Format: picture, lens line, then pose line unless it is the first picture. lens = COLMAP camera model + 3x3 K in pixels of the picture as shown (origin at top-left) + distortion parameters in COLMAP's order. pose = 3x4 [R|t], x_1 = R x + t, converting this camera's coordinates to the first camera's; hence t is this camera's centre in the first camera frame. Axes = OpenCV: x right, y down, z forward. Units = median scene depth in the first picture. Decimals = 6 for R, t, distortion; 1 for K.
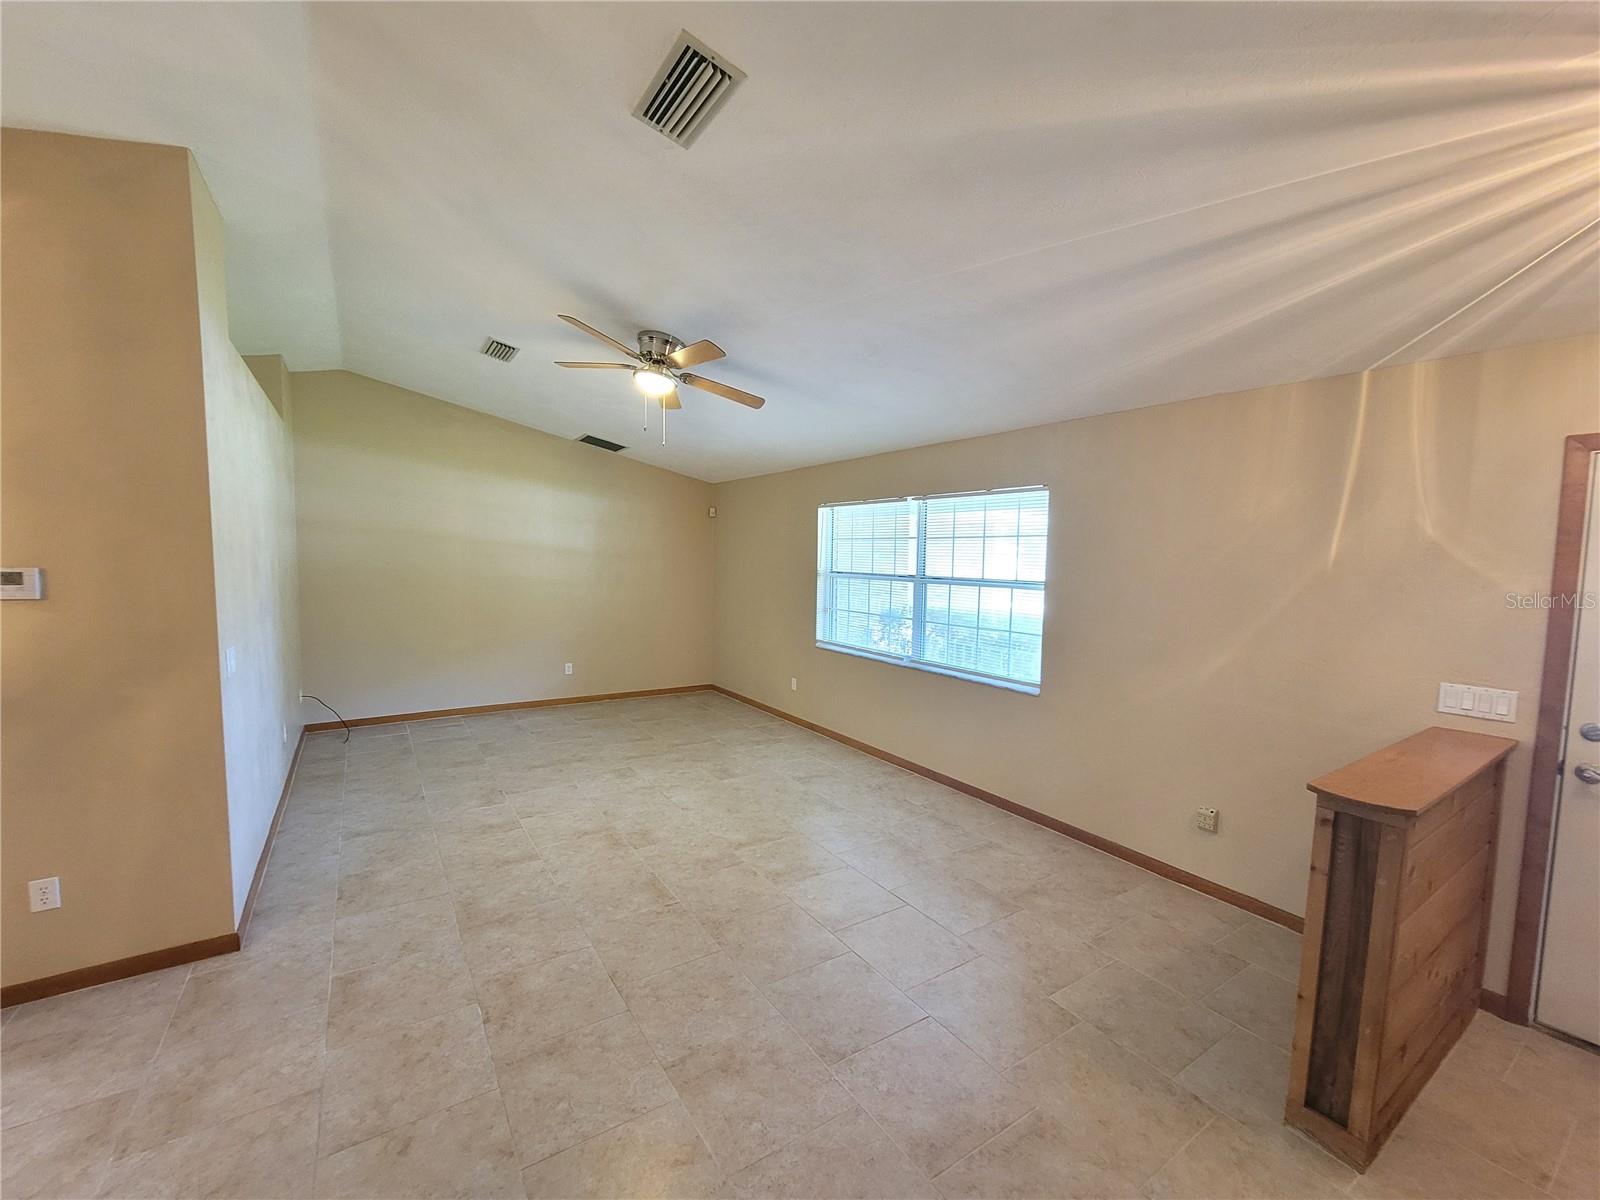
lens RADIAL K [[656.3, 0, 796.4], [0, 656.3, 606.4], [0, 0, 1]] dist [-0.002892, -0.001092]
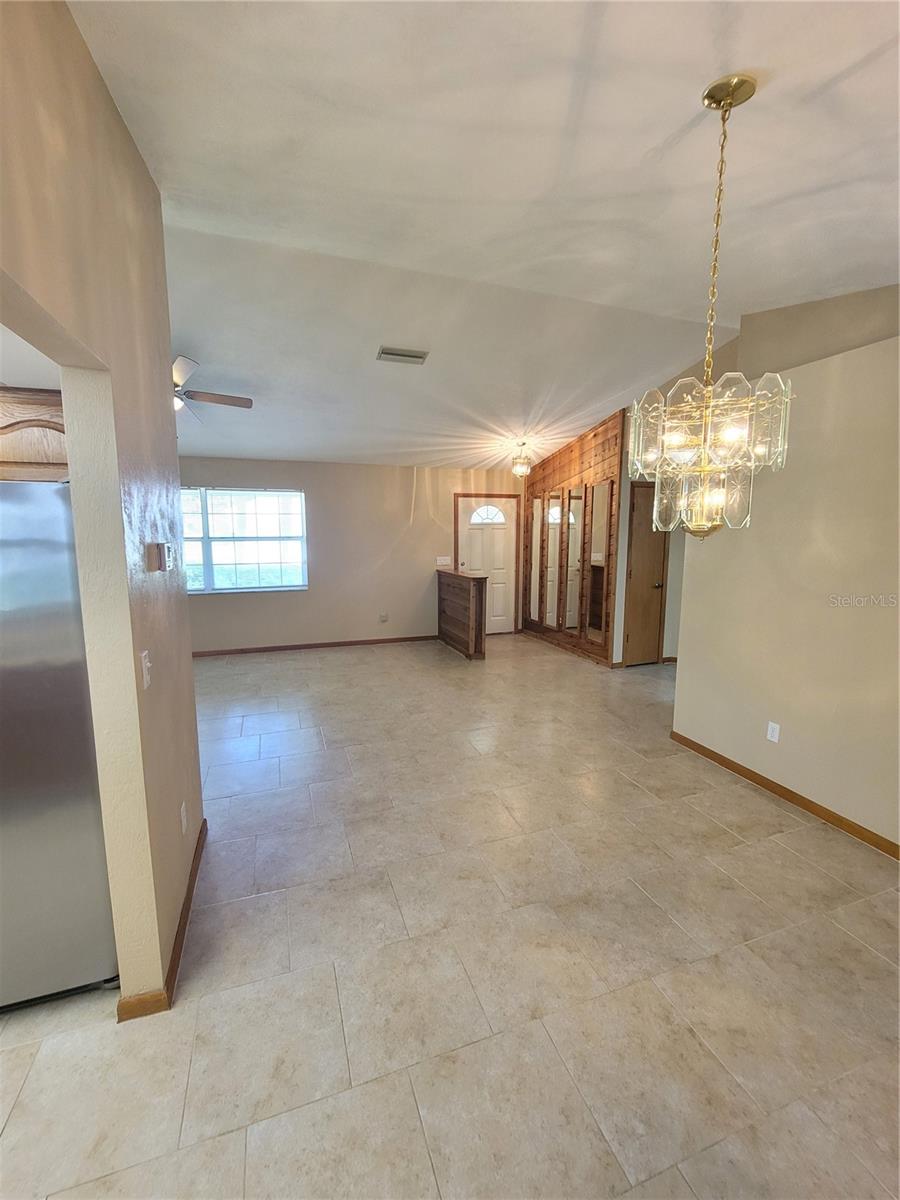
lens RADIAL K [[492.3, 0, 444.1], [0, 492.3, 593.2], [0, 0, 1]] dist [-0.002892, -0.001092]
pose [[0.244264, -0.145035, 0.958801, -1.420197], [0.081323, 0.988332, 0.128785, -0.030617], [-0.966293, 0.046515, 0.253209, 0.227358]]
